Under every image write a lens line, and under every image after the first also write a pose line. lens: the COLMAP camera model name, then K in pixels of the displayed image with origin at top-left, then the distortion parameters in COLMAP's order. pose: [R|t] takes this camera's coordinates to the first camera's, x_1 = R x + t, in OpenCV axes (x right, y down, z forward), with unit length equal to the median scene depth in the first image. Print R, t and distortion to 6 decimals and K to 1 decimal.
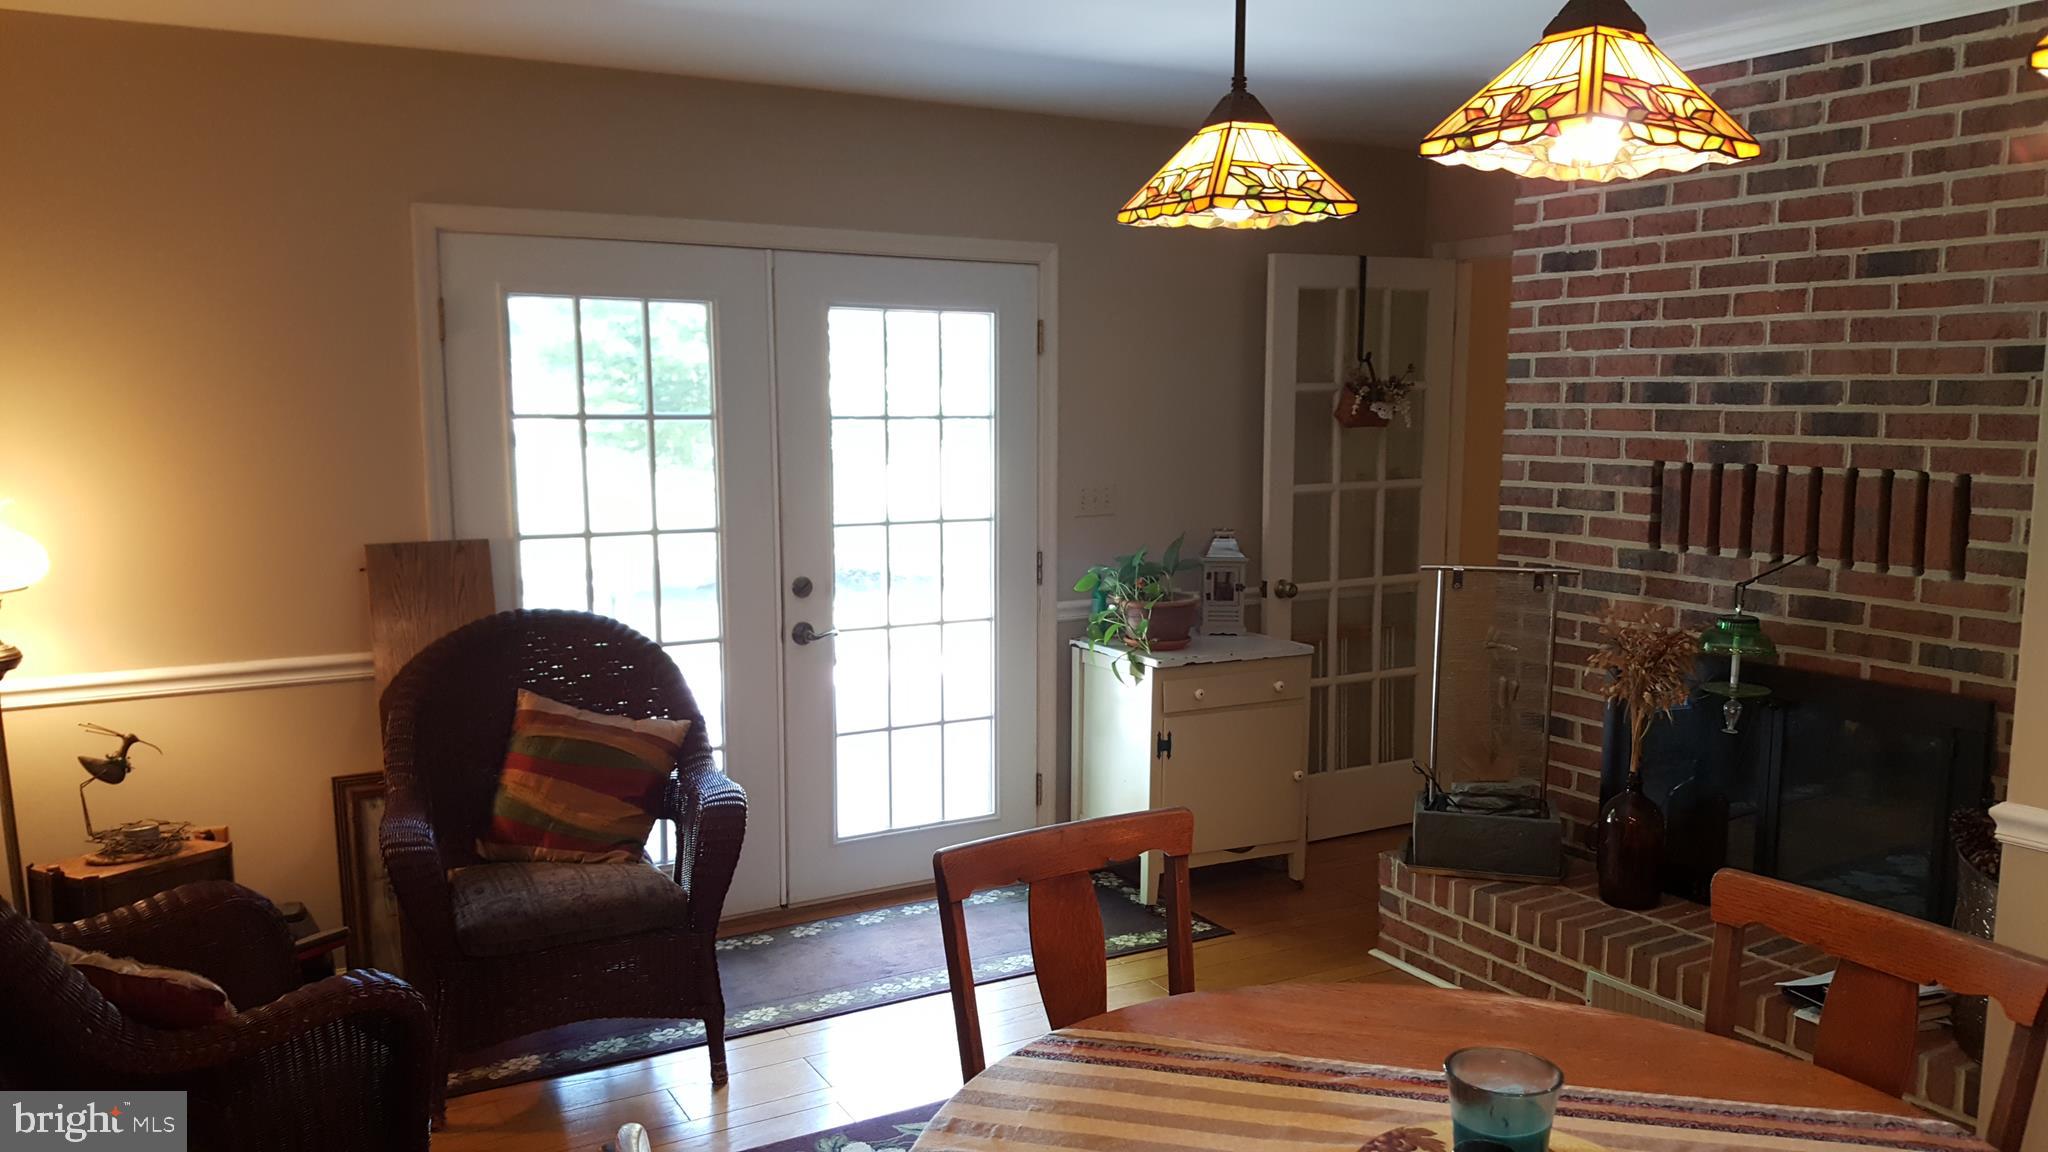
lens RADIAL K [[1528.4, 0, 994.6], [0, 1528.4, 581.4], [0, 0, 1]] dist [0.269741, -0.615727]
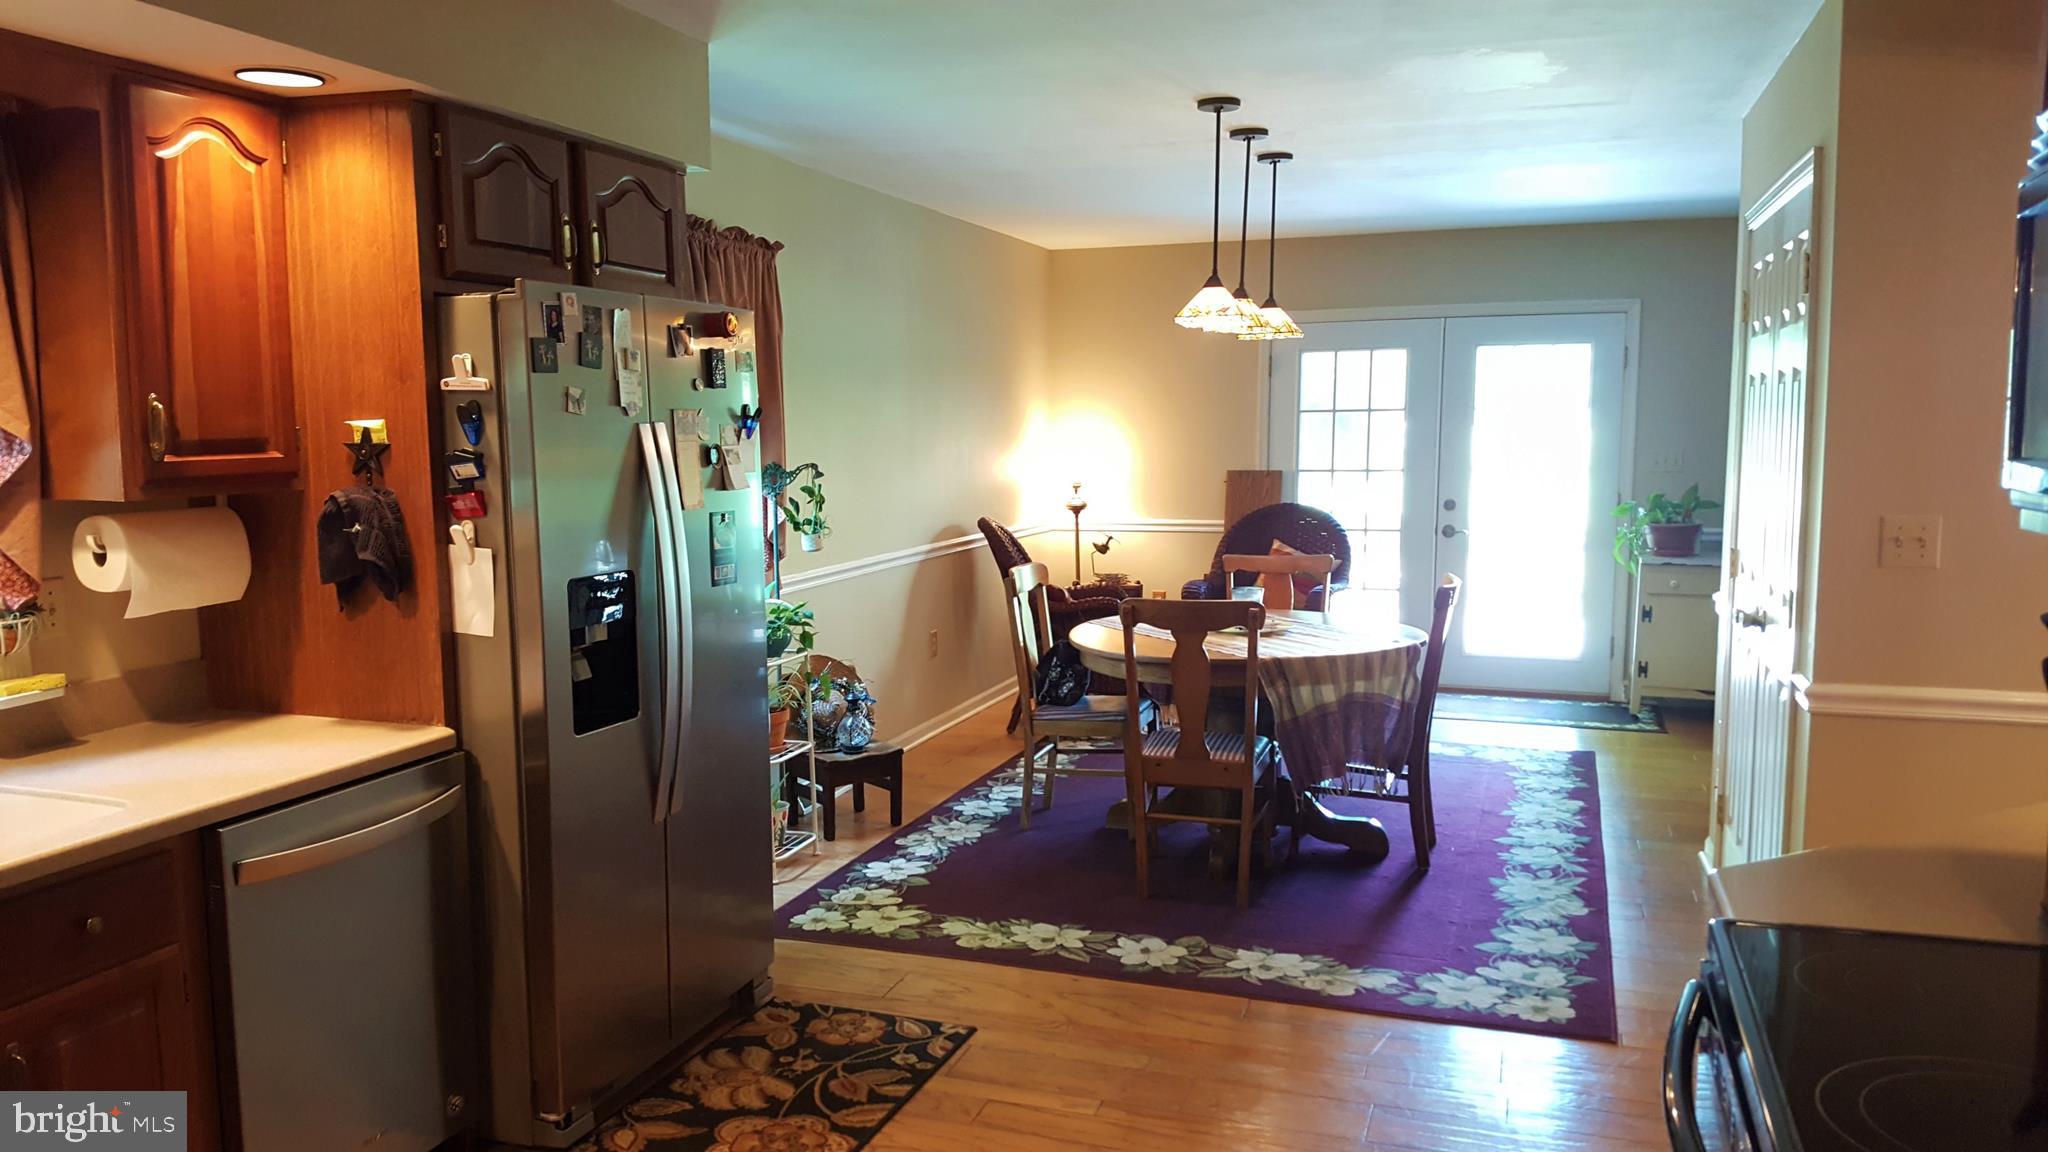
lens RADIAL K [[1528.4, 0, 994.6], [0, 1528.4, 581.4], [0, 0, 1]] dist [0.269741, -0.615727]
pose [[0.651814, 0.073149, -0.754843, 0.973710], [-0.089814, 0.995778, 0.018942, 0.114009], [0.753041, 0.055449, 0.655633, -0.620744]]
